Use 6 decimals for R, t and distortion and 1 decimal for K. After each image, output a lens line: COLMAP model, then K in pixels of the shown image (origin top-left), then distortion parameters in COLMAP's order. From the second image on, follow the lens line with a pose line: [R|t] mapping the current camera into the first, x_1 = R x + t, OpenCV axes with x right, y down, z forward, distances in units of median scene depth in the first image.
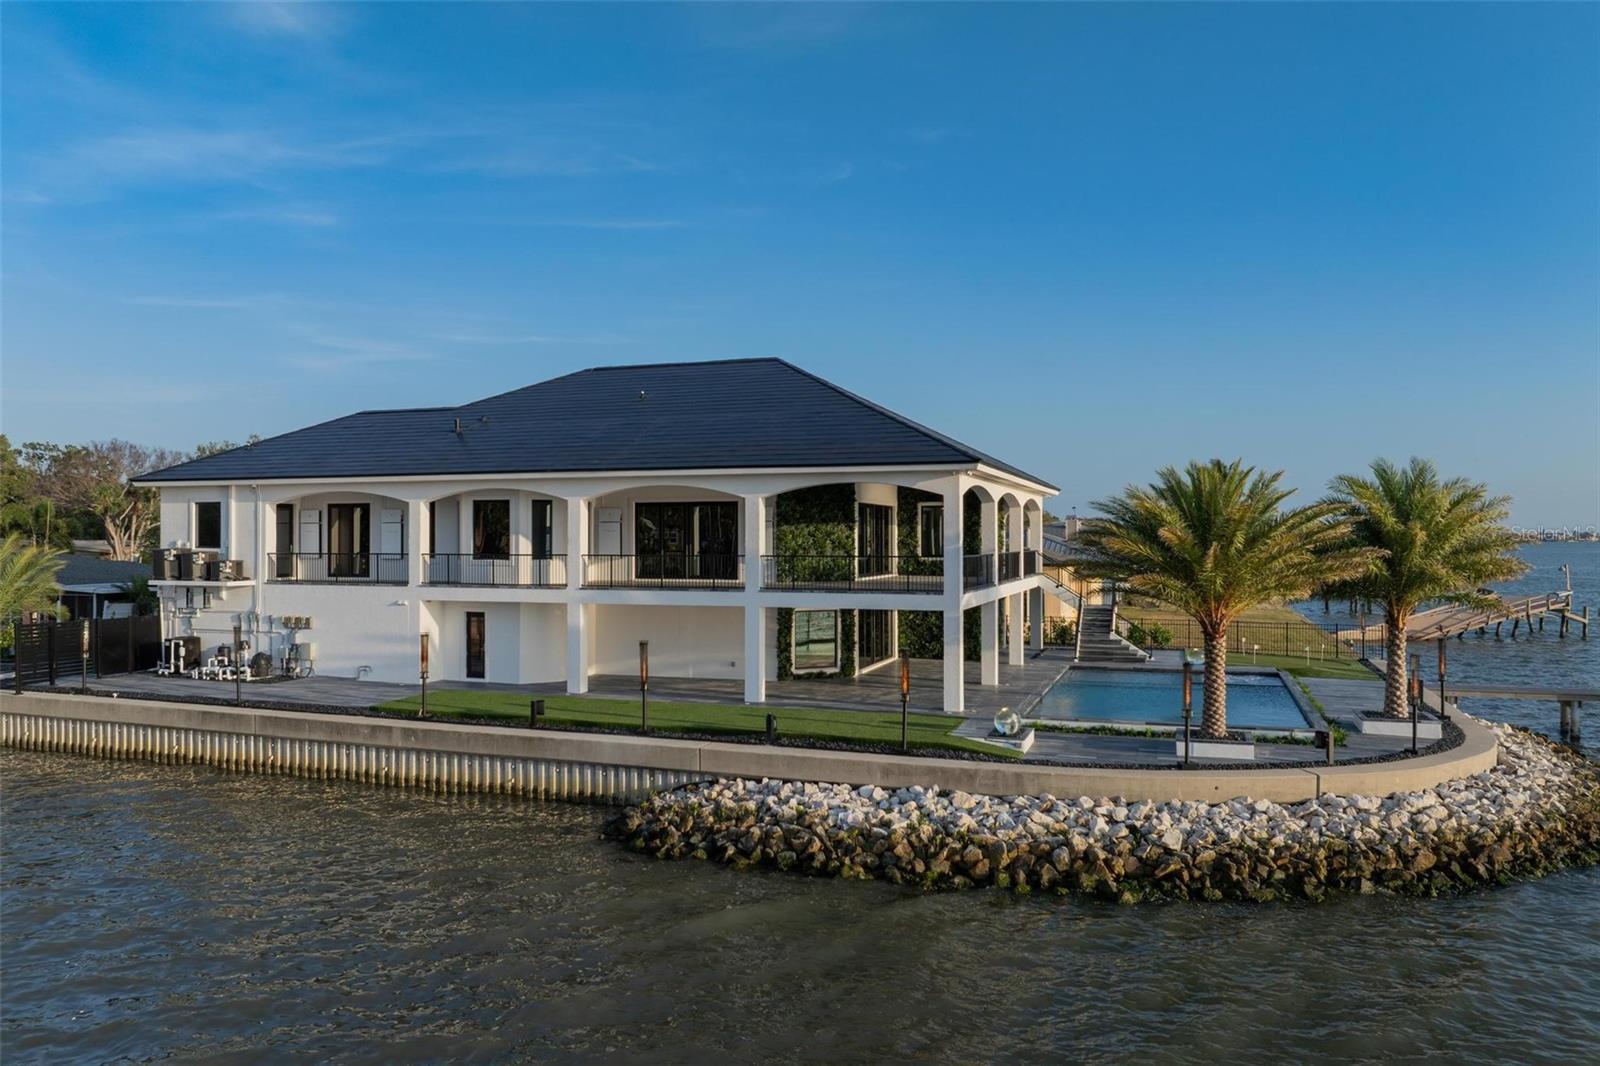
lens RADIAL K [[1130.0, 0, 805.5], [0, 1130.0, 530.0], [0, 0, 1]] dist [-0.029332, -0.017584]
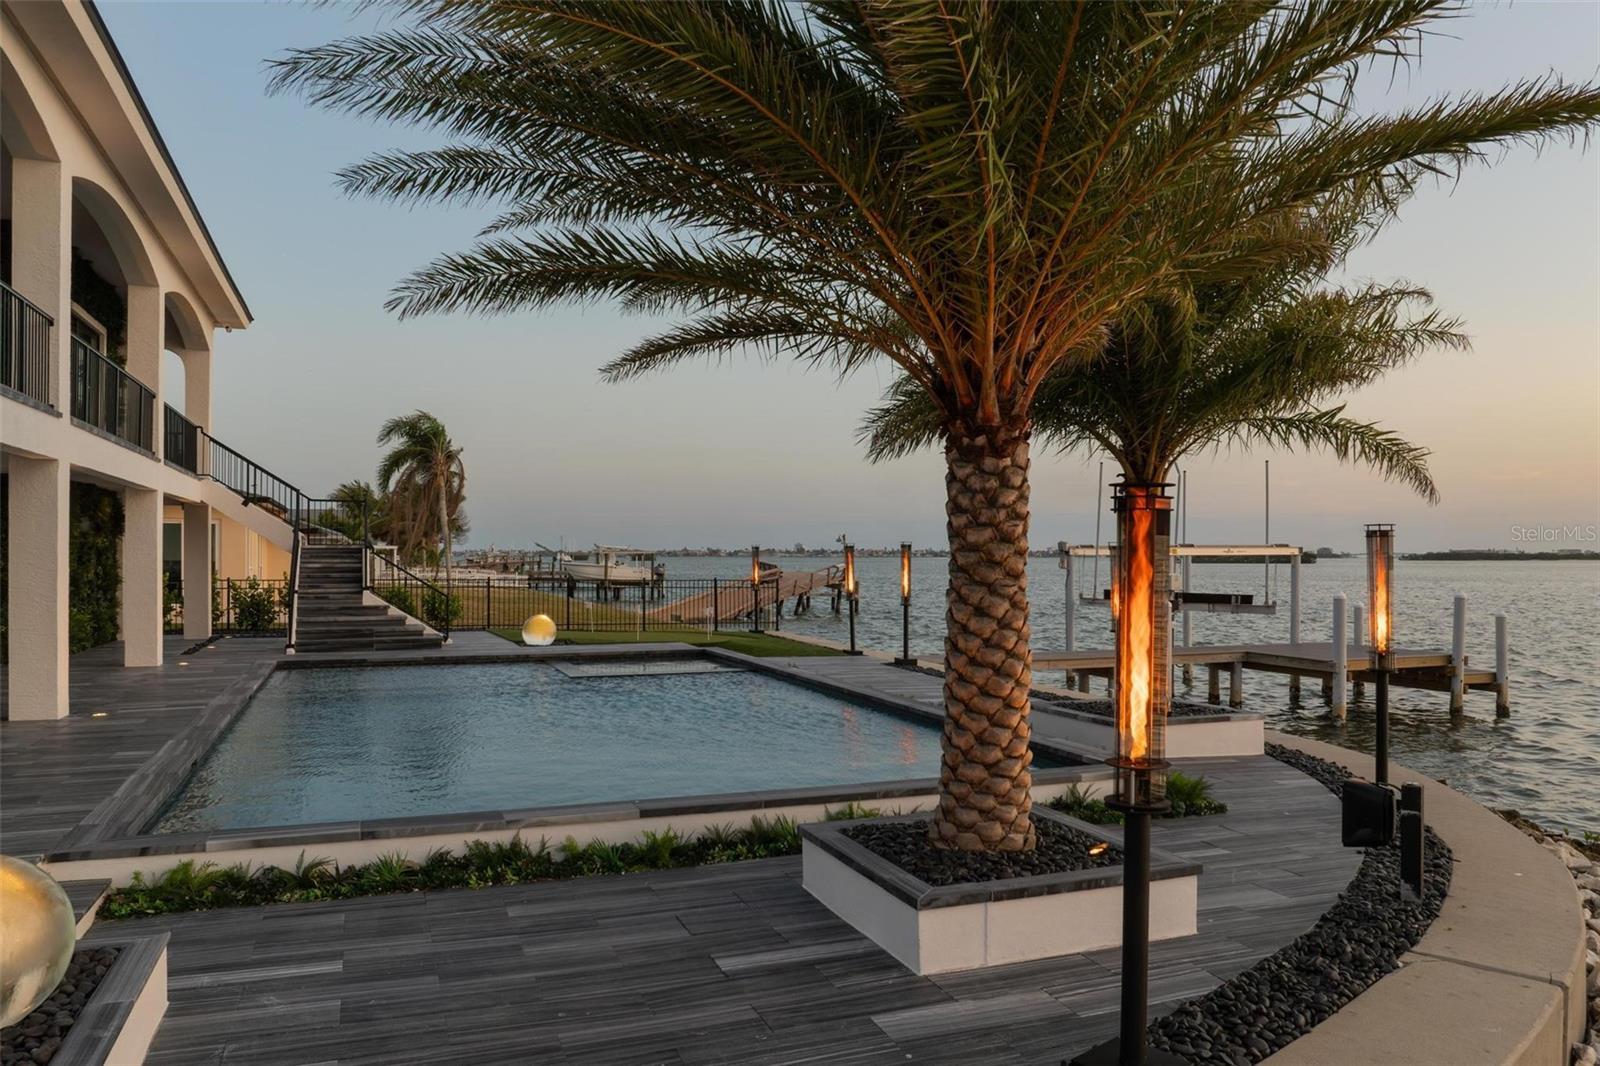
lens RADIAL K [[1130.0, 0, 801.1], [0, 1130.0, 536.3], [0, 0, 1]] dist [-0.029332, -0.017584]
pose [[0.768549, 0.010333, 0.639707, 0.108563], [-0.004069, 0.999928, -0.011263, 0.073993], [-0.639778, 0.006053, 0.768536, 0.521861]]
